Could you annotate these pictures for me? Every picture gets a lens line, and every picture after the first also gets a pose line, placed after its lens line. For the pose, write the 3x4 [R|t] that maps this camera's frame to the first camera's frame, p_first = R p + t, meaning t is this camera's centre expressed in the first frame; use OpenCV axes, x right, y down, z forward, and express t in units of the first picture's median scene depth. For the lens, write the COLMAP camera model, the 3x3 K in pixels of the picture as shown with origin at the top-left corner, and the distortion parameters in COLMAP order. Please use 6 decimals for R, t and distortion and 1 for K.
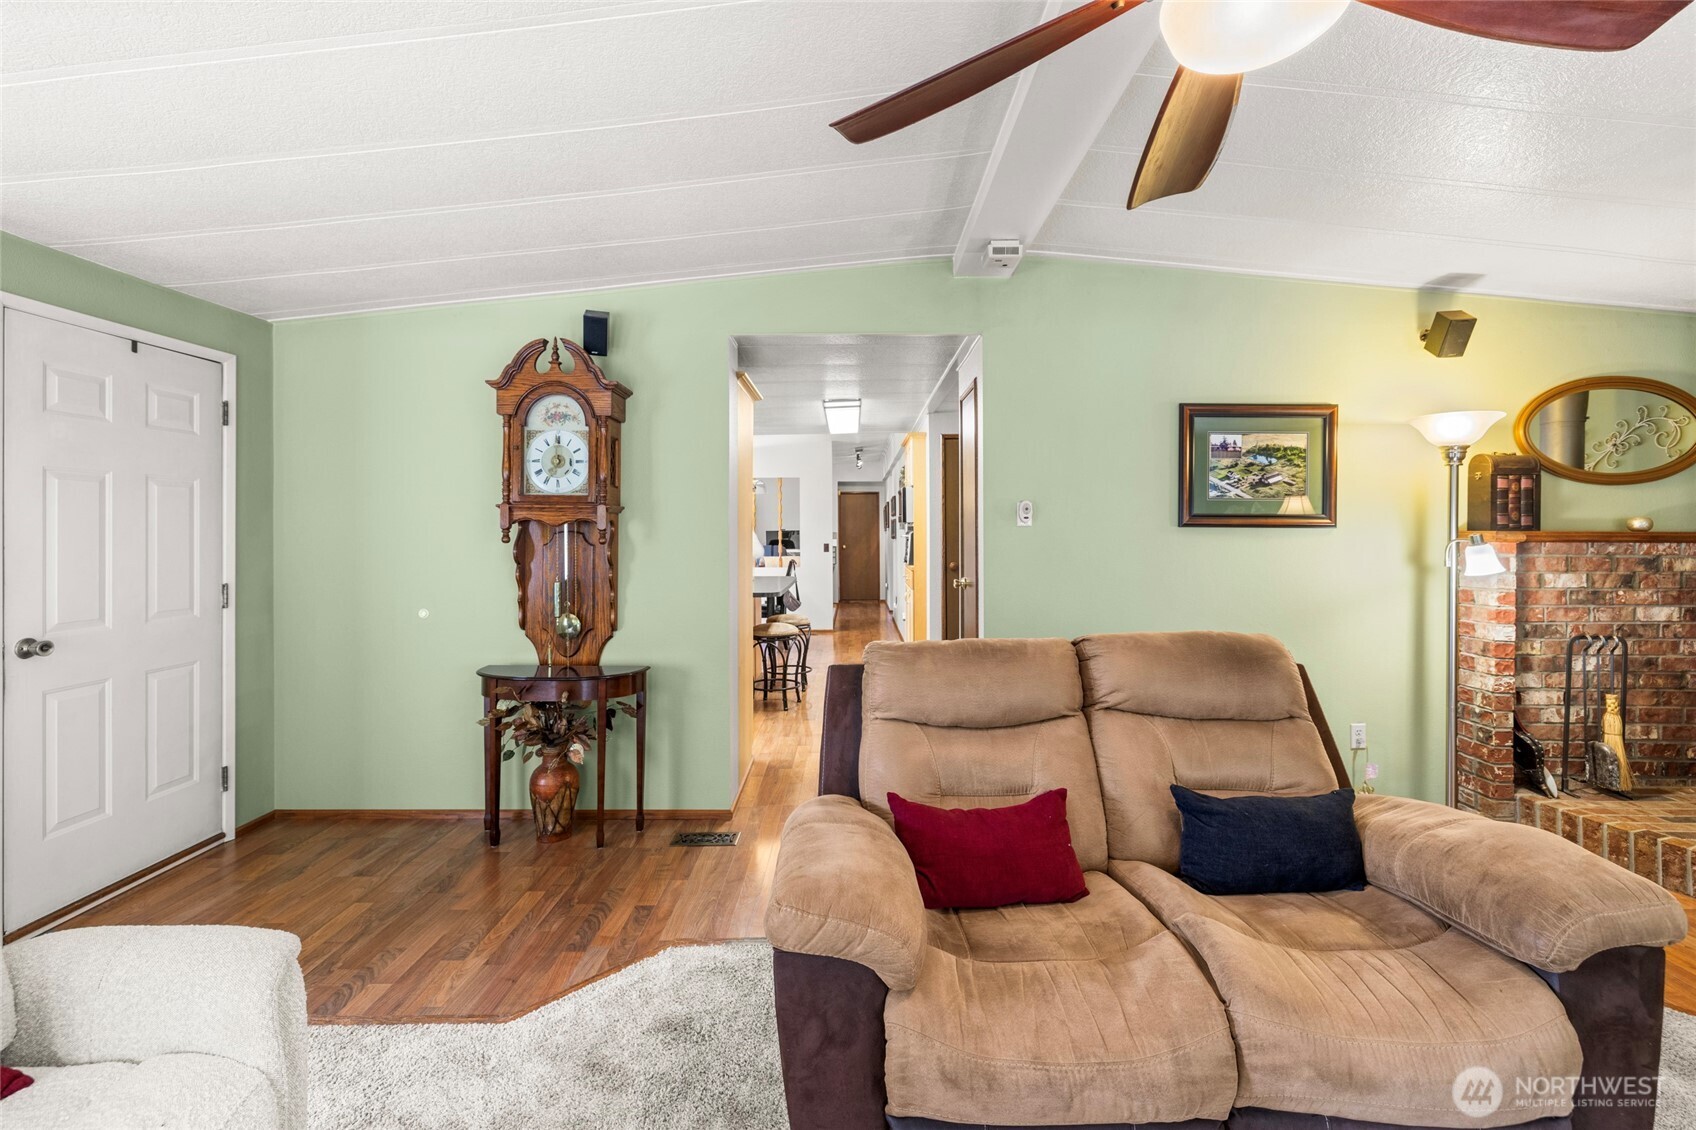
lens RADIAL K [[718.0, 0, 838.8], [0, 718.0, 527.4], [0, 0, 1]] dist [-0.004399, -0.000463]
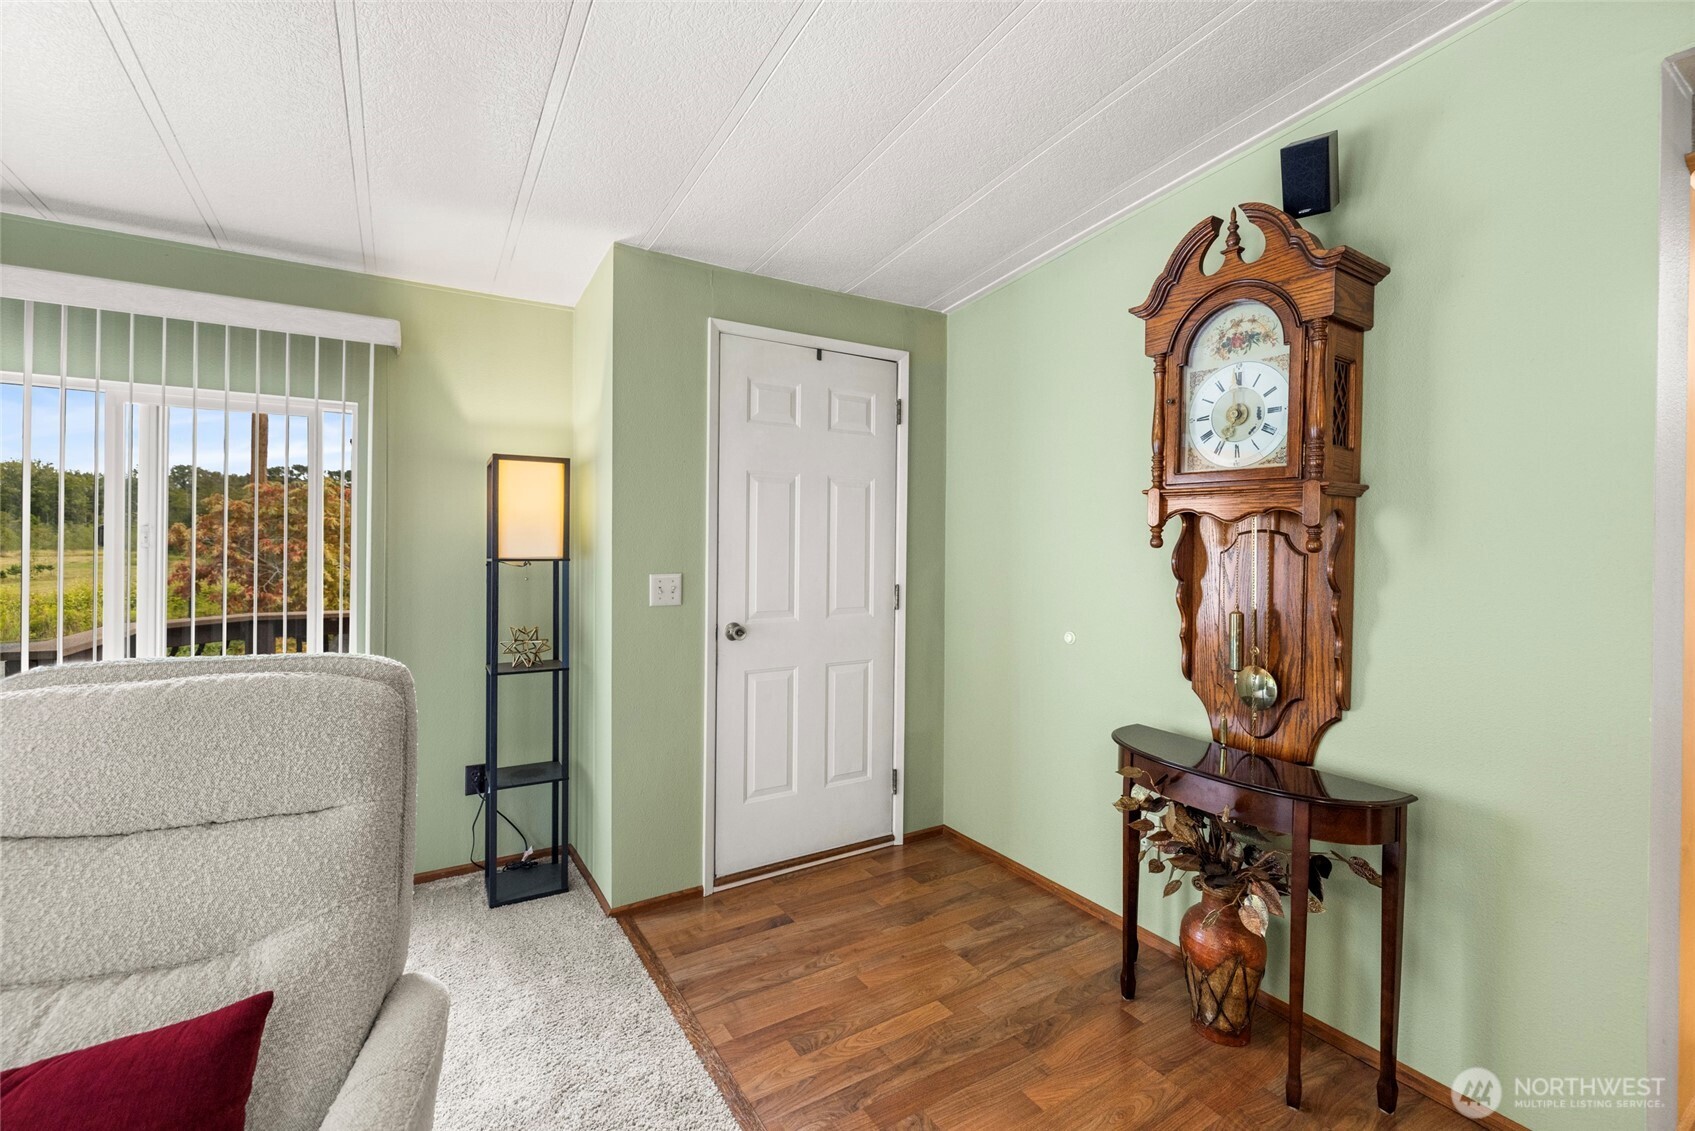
lens RADIAL K [[717.6, 0, 850.5], [0, 717.6, 545.6], [0, 0, 1]] dist [-0.004399, -0.000463]
pose [[0.543721, 0.011105, -0.839192, -0.060851], [-0.008002, 0.999936, 0.008048, 0.016847], [0.839228, 0.002339, 0.543775, 0.402186]]
